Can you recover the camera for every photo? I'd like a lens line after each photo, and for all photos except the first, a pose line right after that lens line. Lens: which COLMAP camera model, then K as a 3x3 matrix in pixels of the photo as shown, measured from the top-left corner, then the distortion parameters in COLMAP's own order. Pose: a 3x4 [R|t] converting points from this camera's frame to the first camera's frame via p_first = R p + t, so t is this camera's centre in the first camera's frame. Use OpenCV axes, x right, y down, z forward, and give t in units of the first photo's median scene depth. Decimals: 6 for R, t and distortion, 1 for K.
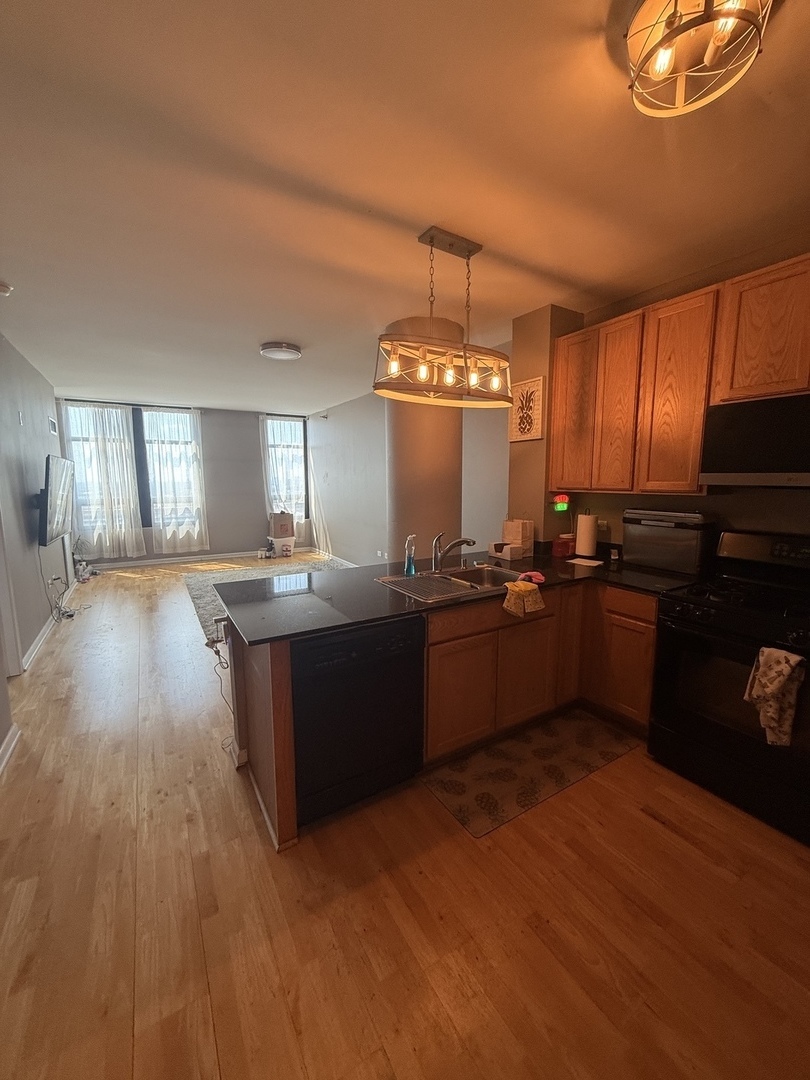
lens RADIAL K [[431.1, 0, 409.5], [0, 431.1, 536.1], [0, 0, 1]] dist [-0.001228, 0.000449]
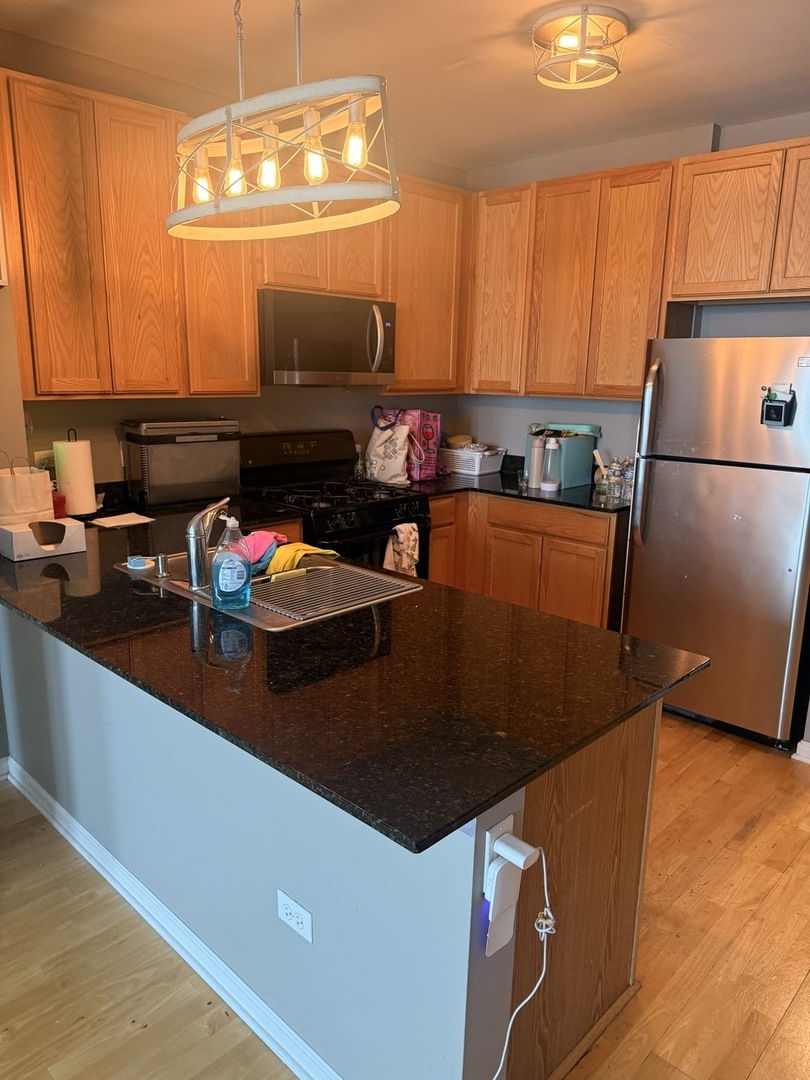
lens RADIAL K [[764.2, 0, 407.7], [0, 764.2, 543.3], [0, 0, 1]] dist [0.000032, -0.003645]
pose [[-0.254213, -0.214202, 0.943129, -0.277101], [0.115640, 0.961437, 0.249530, -0.050621], [-0.960210, 0.172497, -0.219640, 0.355907]]
